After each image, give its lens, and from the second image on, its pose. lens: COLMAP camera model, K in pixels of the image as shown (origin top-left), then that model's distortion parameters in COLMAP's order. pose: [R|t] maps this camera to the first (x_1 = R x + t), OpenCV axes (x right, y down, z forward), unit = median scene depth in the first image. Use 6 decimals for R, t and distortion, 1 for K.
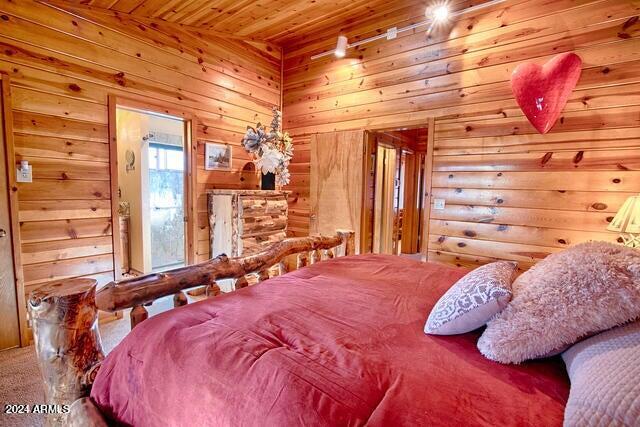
lens RADIAL K [[292.6, 0, 320.4], [0, 292.6, 215.6], [0, 0, 1]] dist [-0.022503, 0.001677]
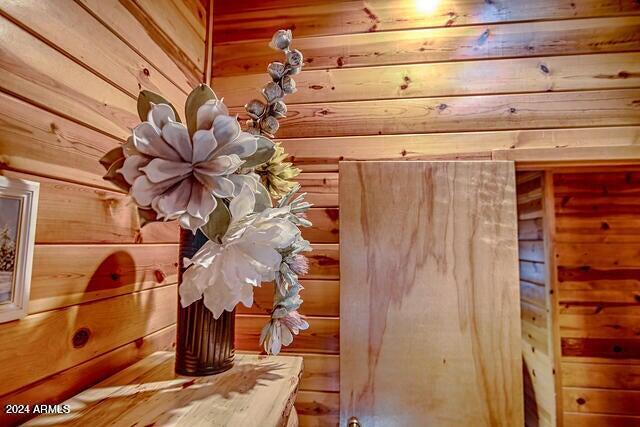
lens RADIAL K [[360.2, 0, 320.5], [0, 360.2, 212.5], [0, 0, 1]] dist [-0.006239, -0.000984]
pose [[0.875801, 0.019802, 0.482266, -0.247528], [0.062307, 0.986160, -0.153642, -0.165806], [-0.478634, 0.164609, 0.862446, 0.693798]]
